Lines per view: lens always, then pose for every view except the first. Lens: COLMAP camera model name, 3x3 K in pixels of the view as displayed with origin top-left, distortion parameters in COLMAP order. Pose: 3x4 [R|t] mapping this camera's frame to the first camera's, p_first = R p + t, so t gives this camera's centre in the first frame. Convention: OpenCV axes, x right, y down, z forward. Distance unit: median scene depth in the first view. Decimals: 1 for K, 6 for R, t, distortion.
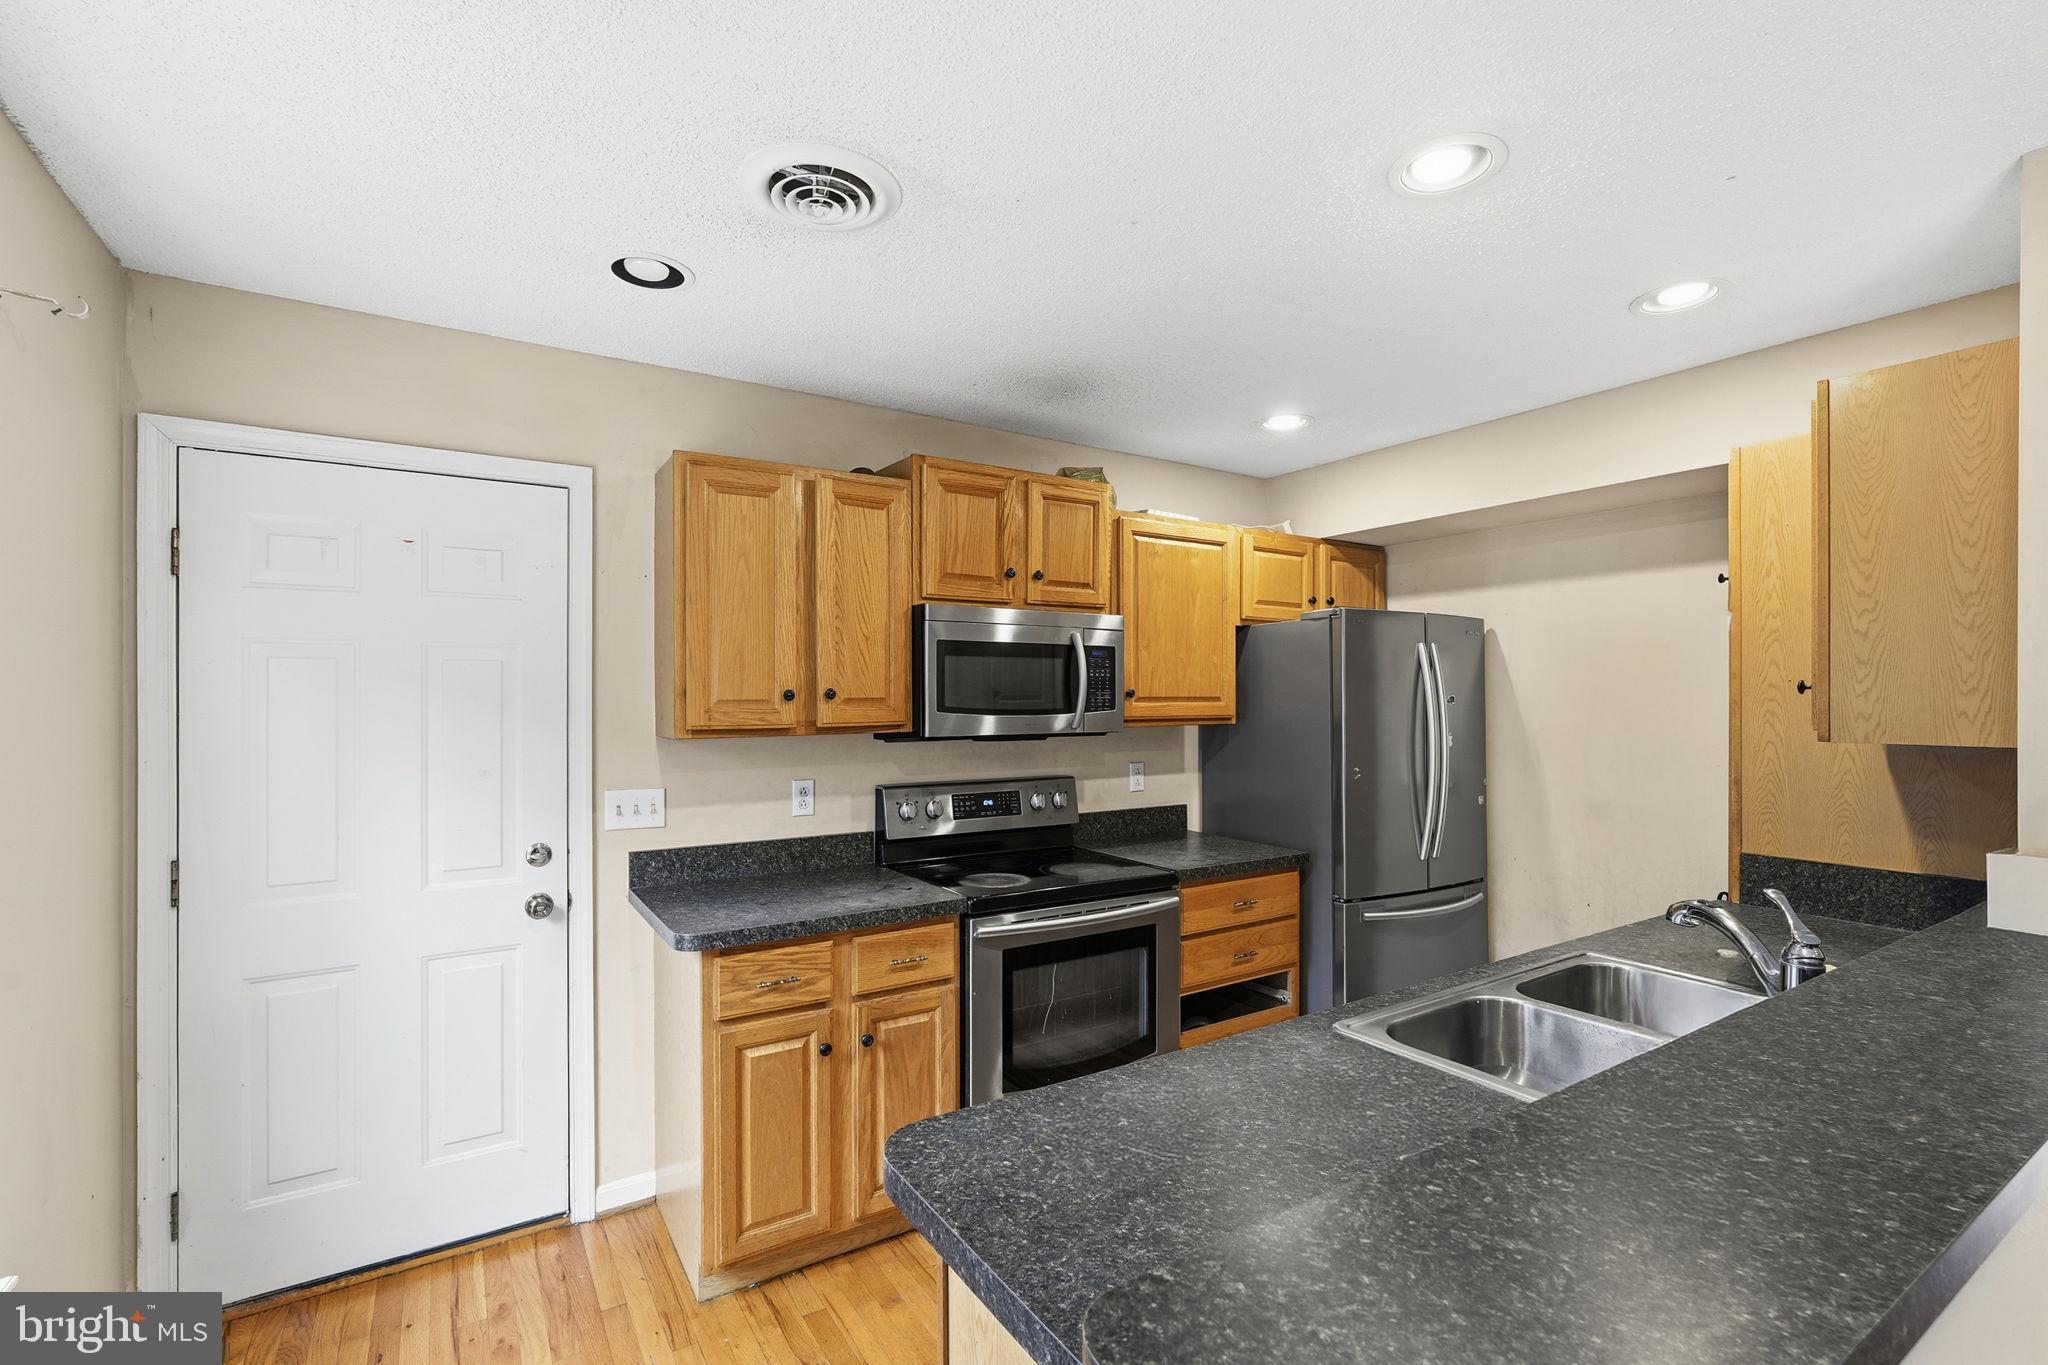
lens RADIAL K [[924.6, 0, 1028.5], [0, 924.6, 694.3], [0, 0, 1]] dist [-0.003739, 0.000729]
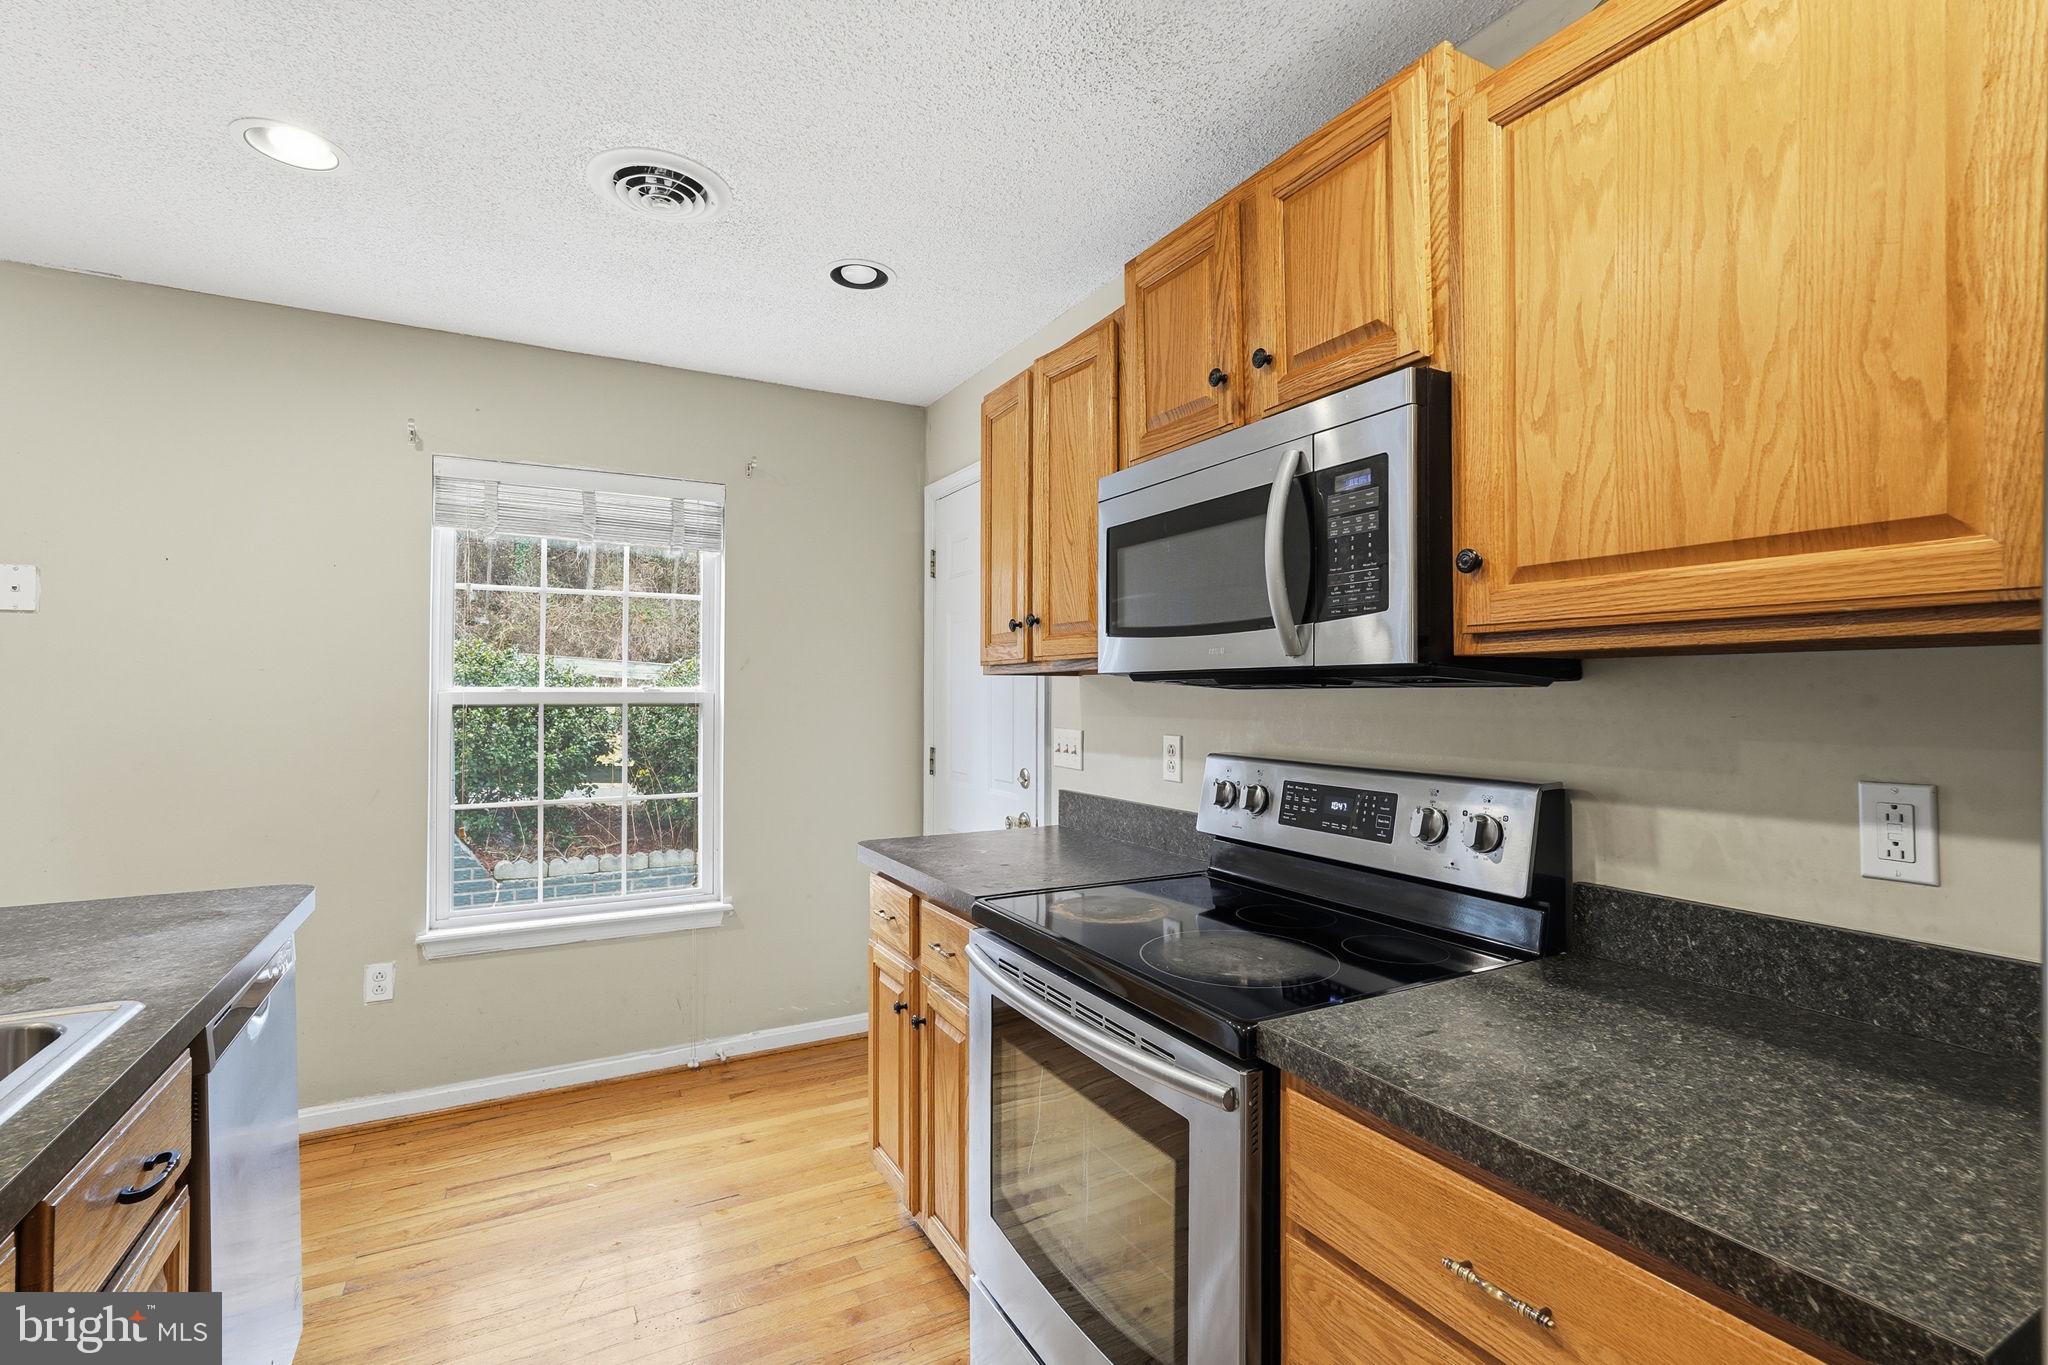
lens RADIAL K [[924.6, 0, 1028.5], [0, 924.6, 694.3], [0, 0, 1]] dist [-0.003739, 0.000729]
pose [[-0.067534, 0.003700, -0.997710, 0.569154], [0.000426, 0.999993, 0.003680, 0.058375], [0.997717, -0.000177, -0.067535, 0.983888]]
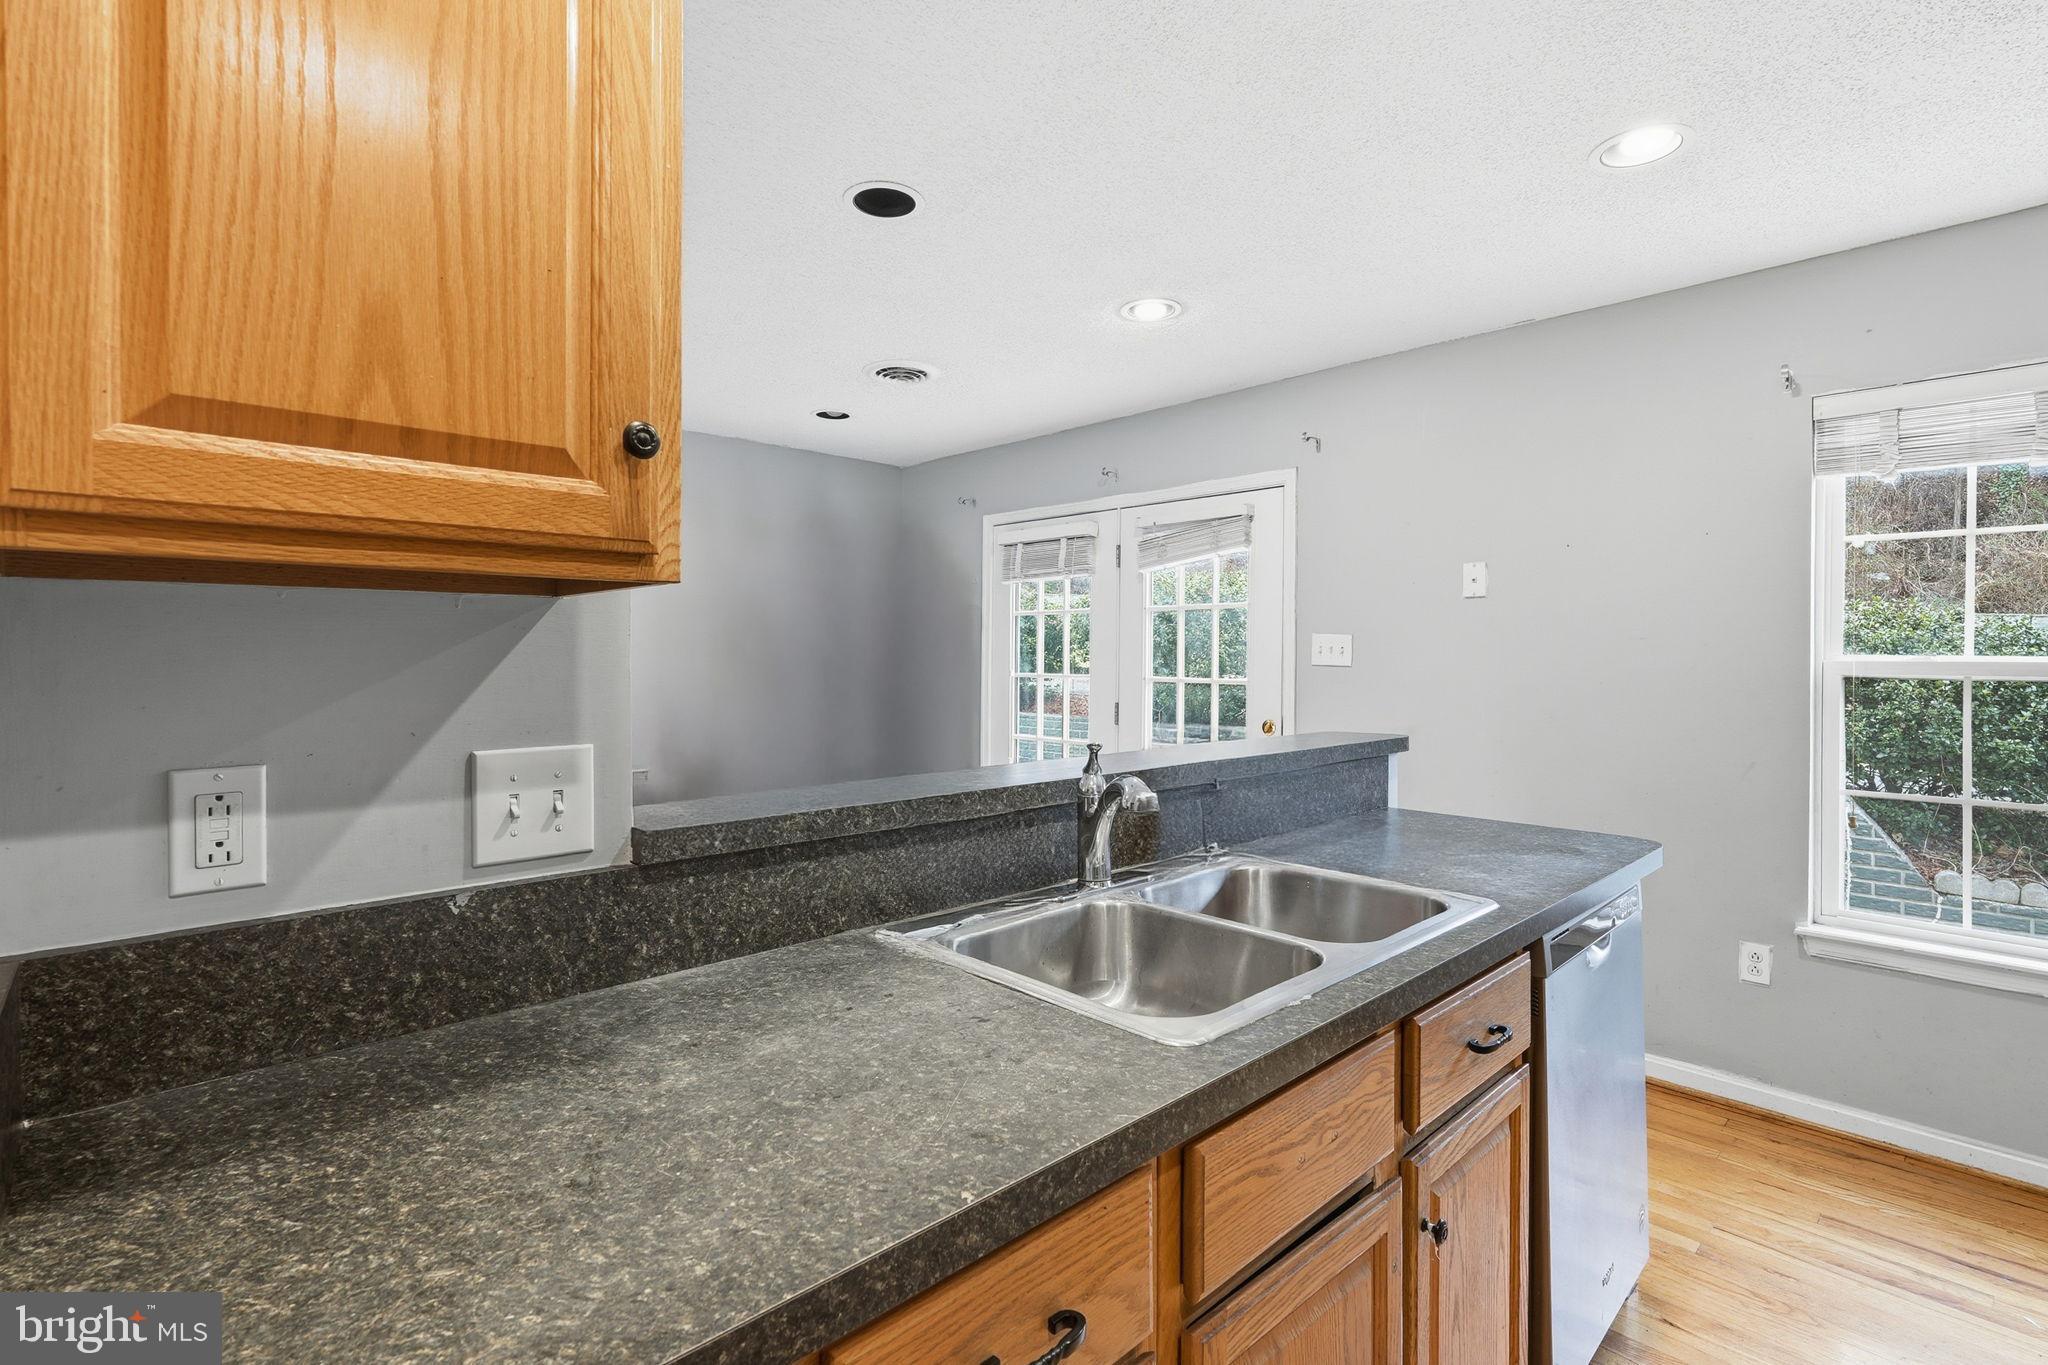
lens RADIAL K [[947.3, 0, 1024.0], [0, 947.3, 682.5], [0, 0, 1]] dist [-0.003195, -0.000662]
pose [[-0.982958, -0.001017, -0.183825, 0.547610], [-0.006430, 0.999563, 0.028856, 0.058995], [0.183716, 0.029547, -0.982535, 1.032285]]
